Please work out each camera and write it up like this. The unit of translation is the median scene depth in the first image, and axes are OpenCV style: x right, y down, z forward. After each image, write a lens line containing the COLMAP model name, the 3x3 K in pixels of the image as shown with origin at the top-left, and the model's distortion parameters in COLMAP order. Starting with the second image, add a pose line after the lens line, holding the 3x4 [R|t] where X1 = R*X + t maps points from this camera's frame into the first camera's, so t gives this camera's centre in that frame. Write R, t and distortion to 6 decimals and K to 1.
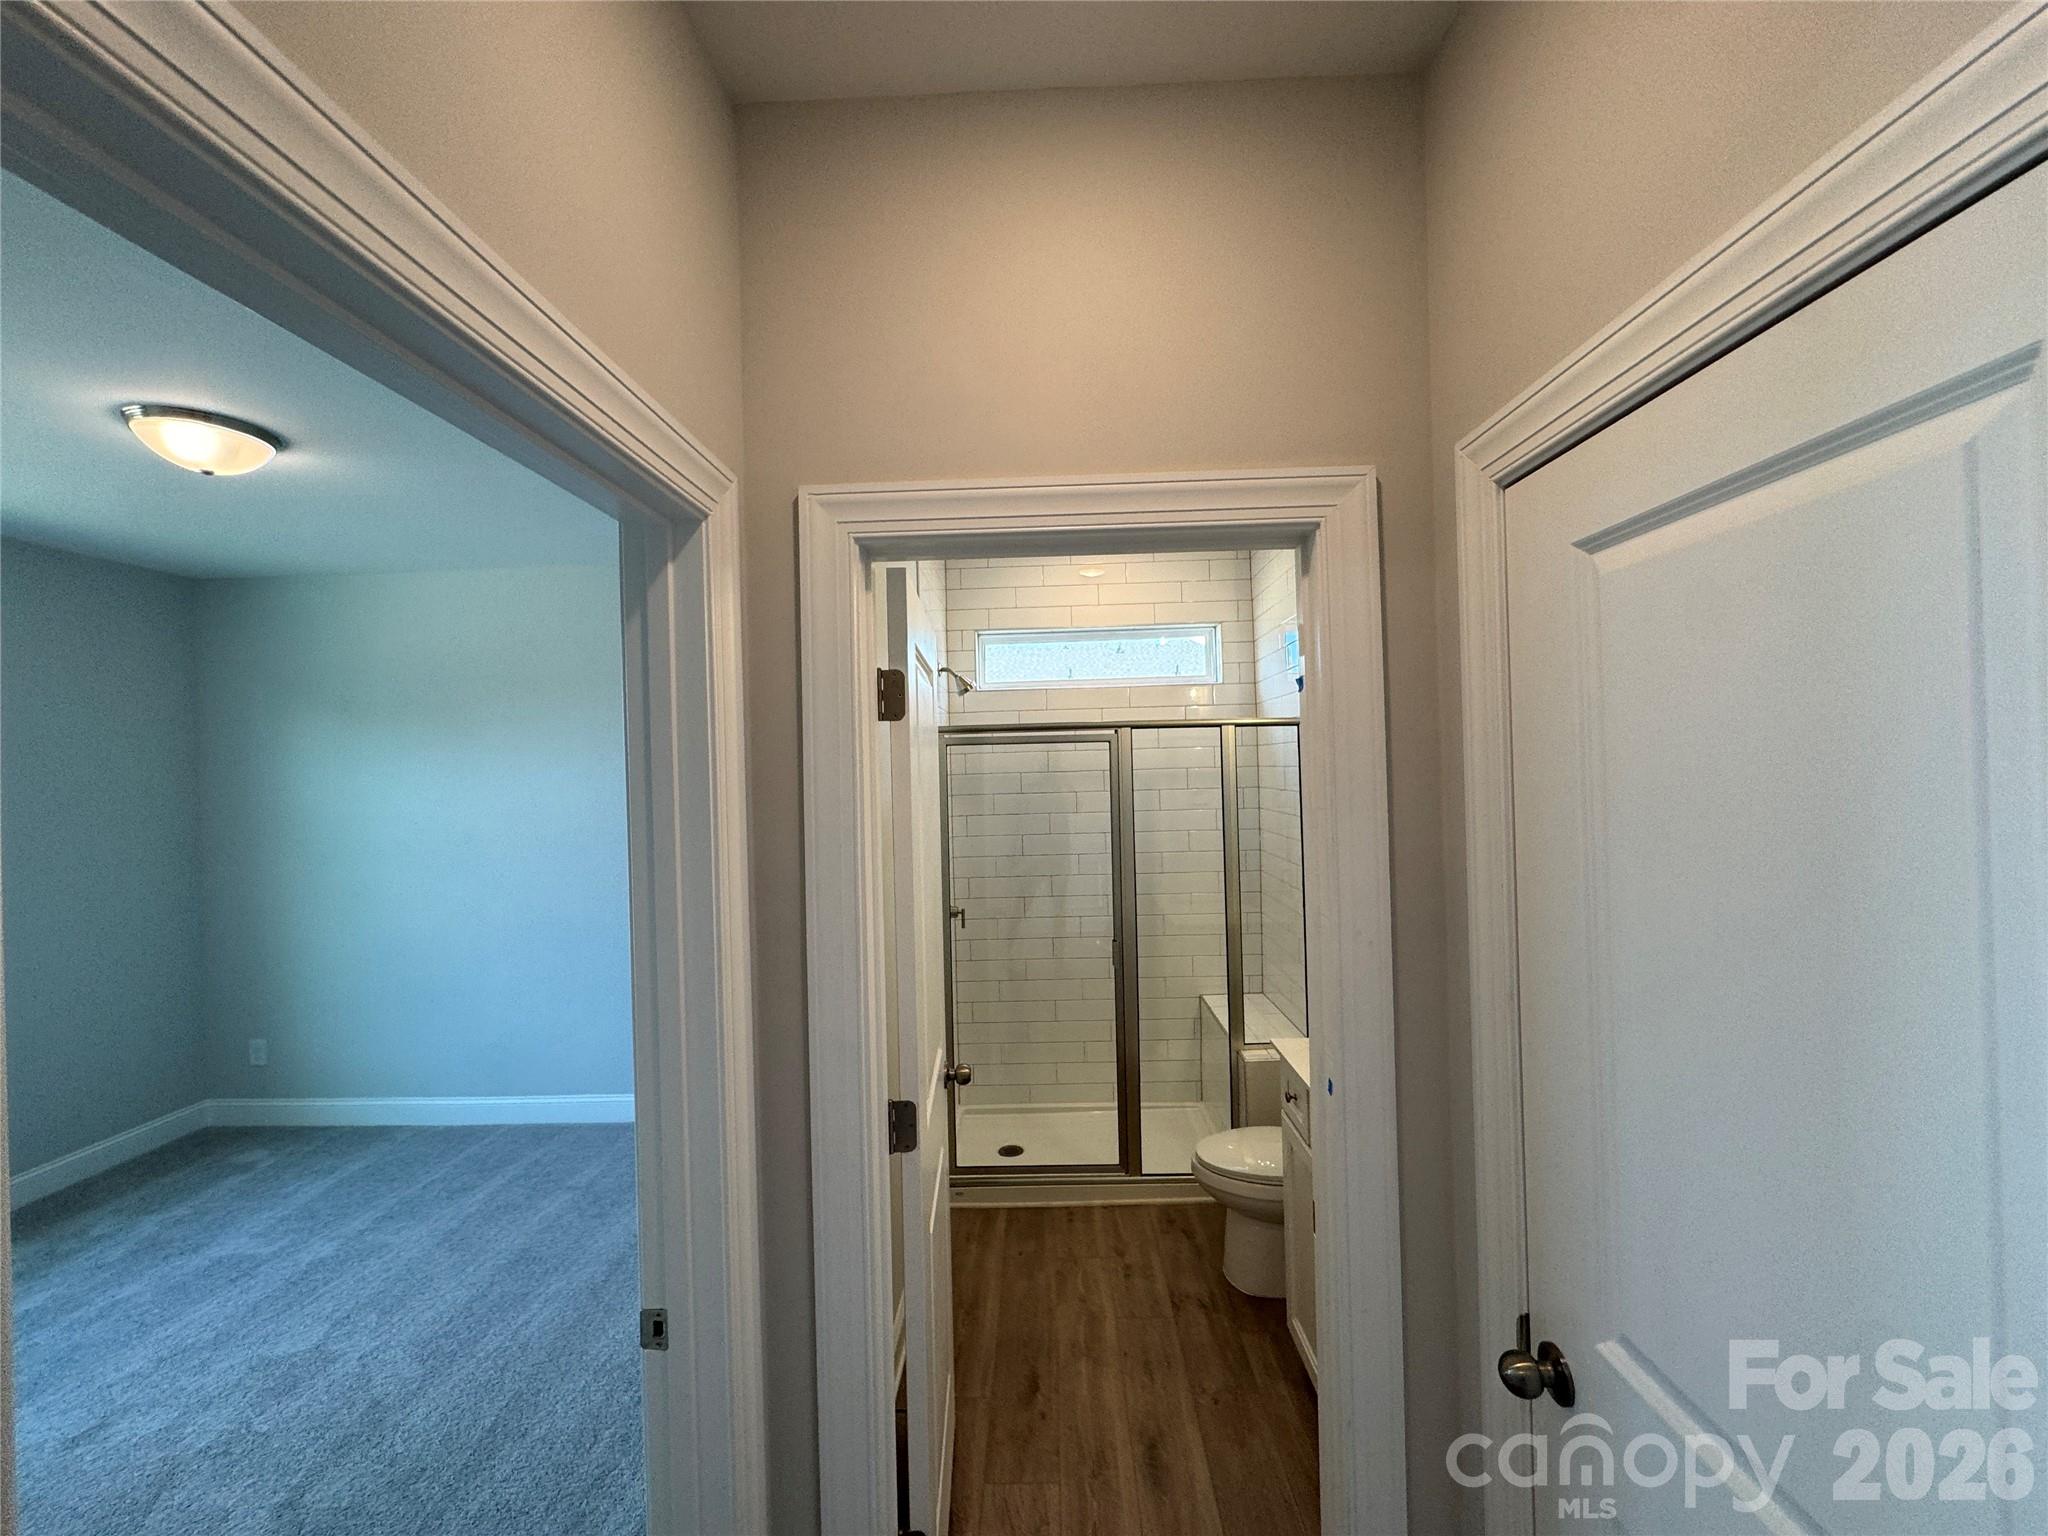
lens RADIAL K [[813.1, 0, 1028.5], [0, 813.1, 767.7], [0, 0, 1]] dist [-0.004916, 0.000463]
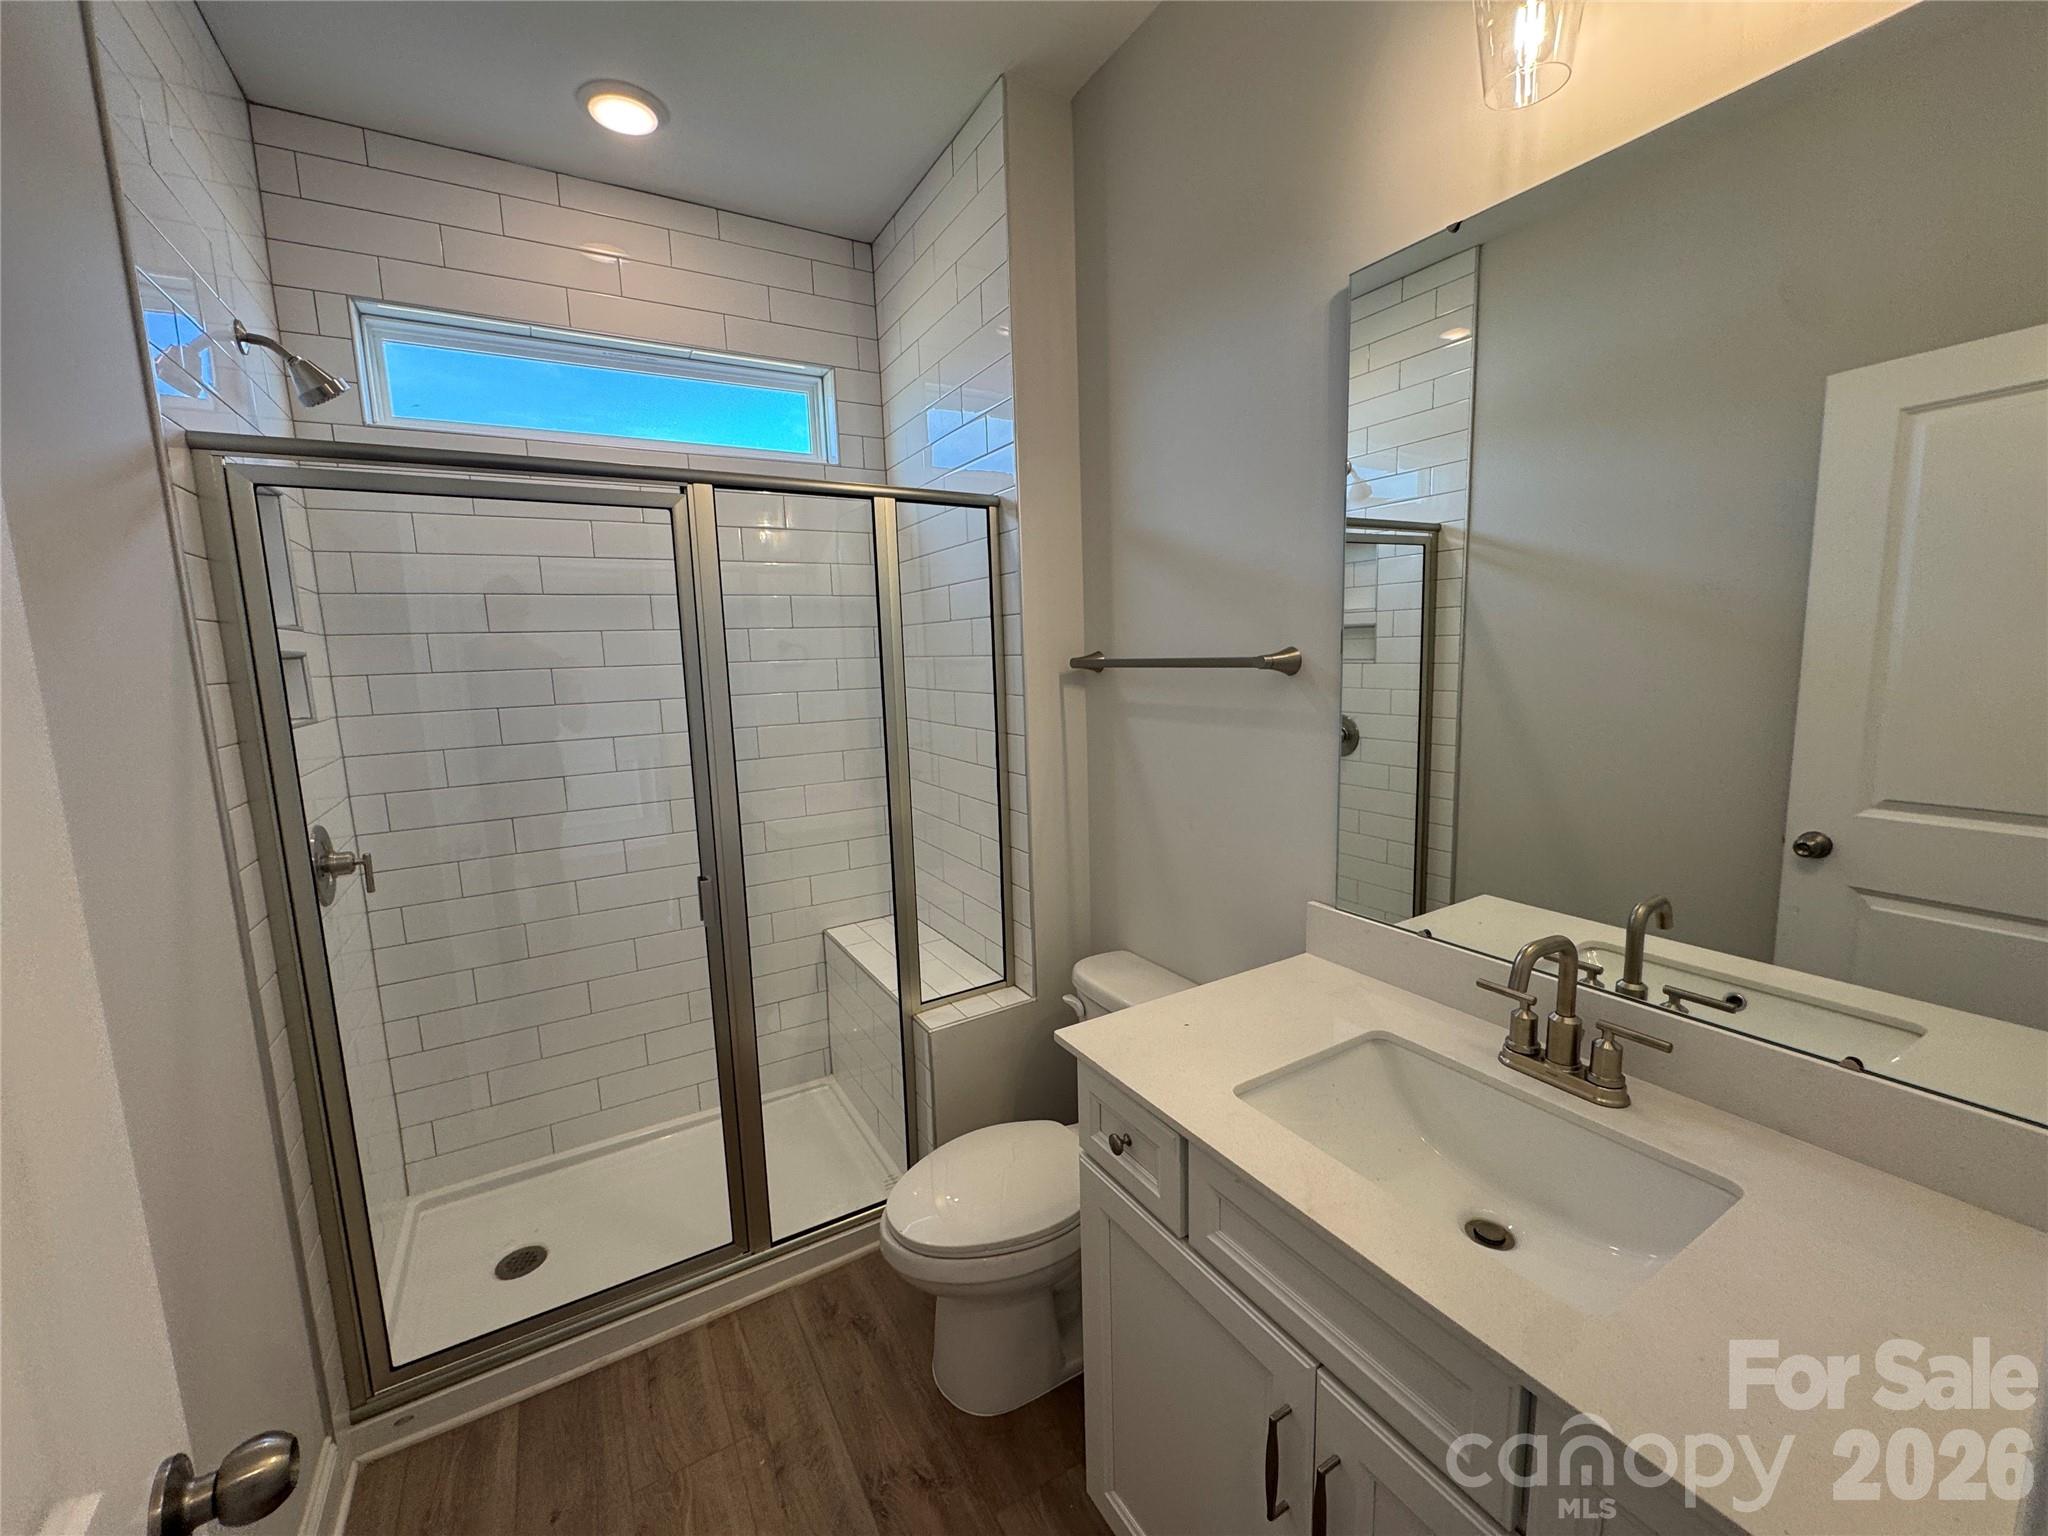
lens RADIAL K [[813.1, 0, 1020.4], [0, 813.1, 756.2], [0, 0, 1]] dist [-0.004916, 0.000463]
pose [[0.855486, -0.071069, 0.512926, 0.013541], [0.012622, 0.993105, 0.116549, 0.073311], [-0.517672, -0.093232, 0.850484, 0.453755]]
